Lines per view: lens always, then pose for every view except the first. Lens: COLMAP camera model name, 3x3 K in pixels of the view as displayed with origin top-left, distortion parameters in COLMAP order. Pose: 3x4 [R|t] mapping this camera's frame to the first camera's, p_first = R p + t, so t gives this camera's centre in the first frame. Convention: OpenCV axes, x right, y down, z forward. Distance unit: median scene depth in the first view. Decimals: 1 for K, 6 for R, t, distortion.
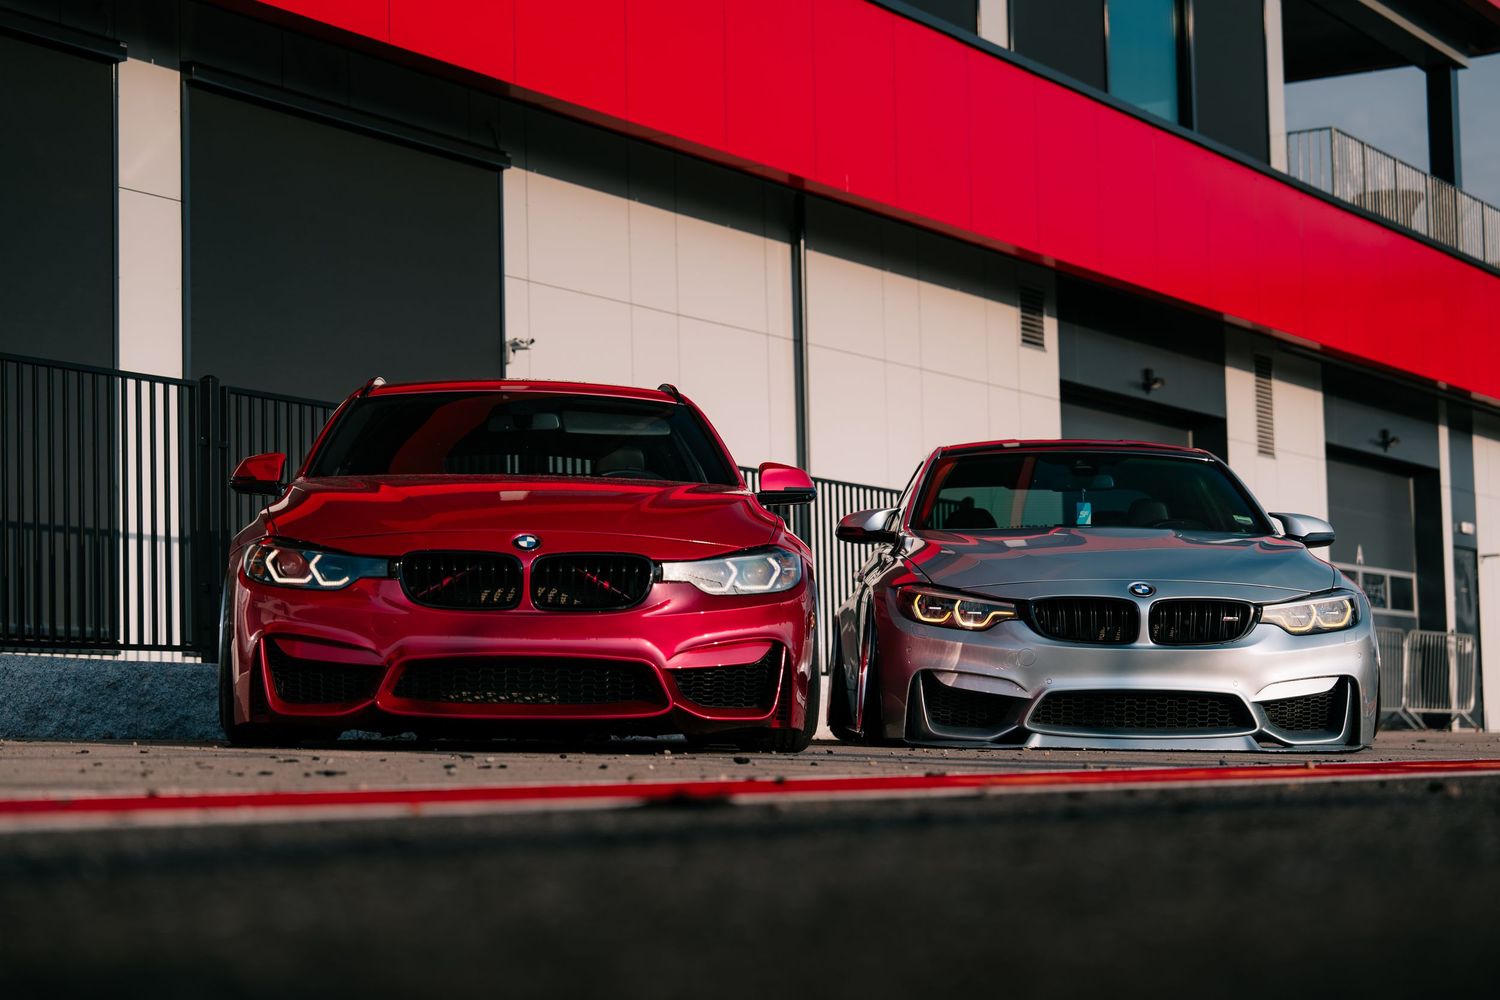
lens RADIAL K [[3026.5, 0, 750.8], [0, 3026.5, 496.8], [0, 0, 1]] dist [0.028973, 0.000000]
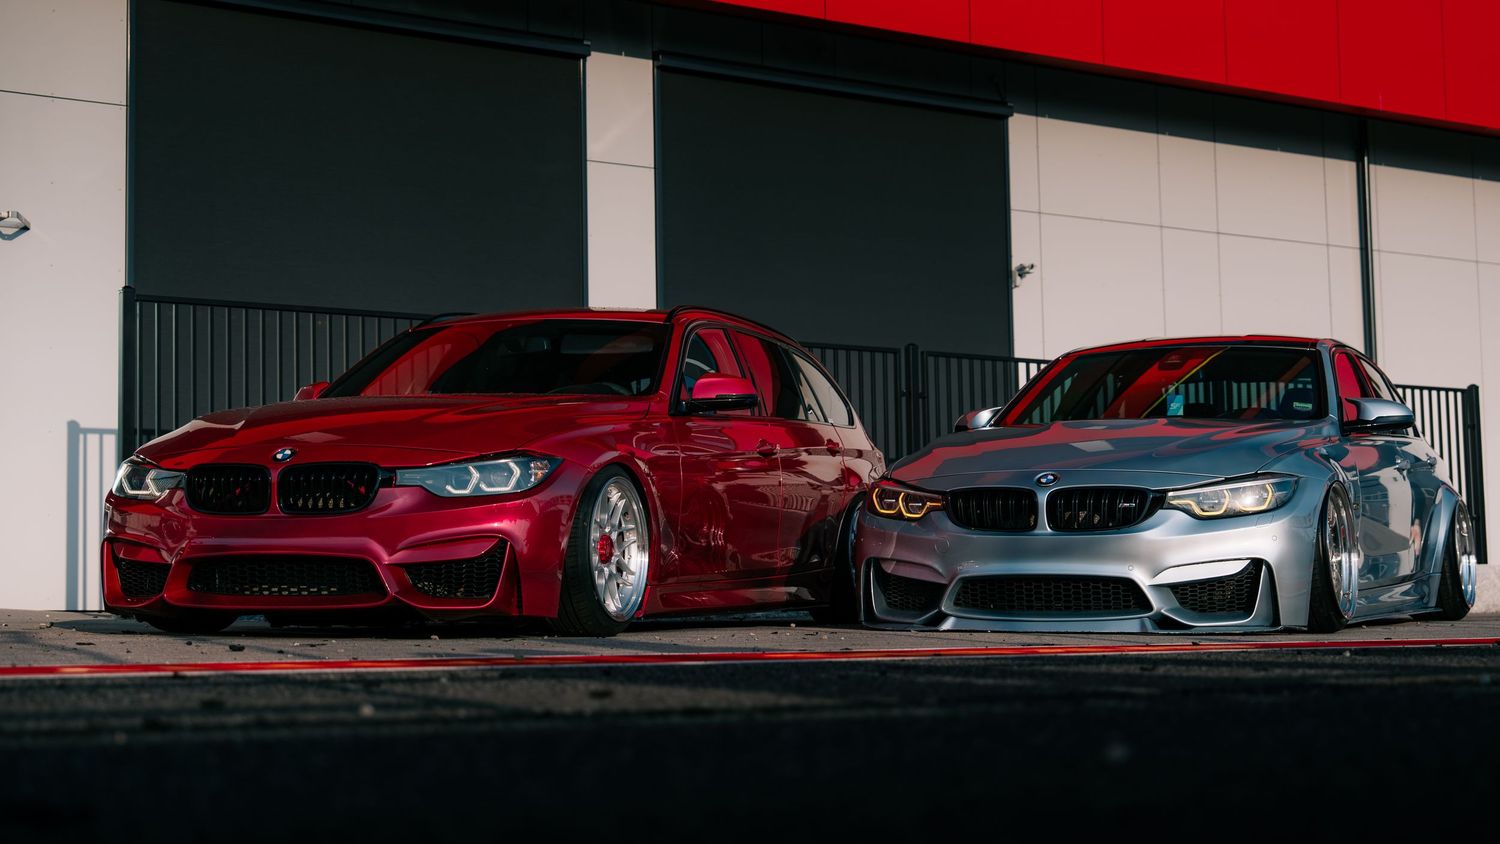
lens RADIAL K [[2527.2, 0, 749.8], [0, 2527.2, 424.4], [0, 0, 1]] dist [0.043358, 0.000000]
pose [[0.914491, -0.033641, -0.403205, 0.386357], [0.036533, 0.999332, -0.000520, 0.008426], [0.402953, -0.014255, 0.915110, 0.157614]]
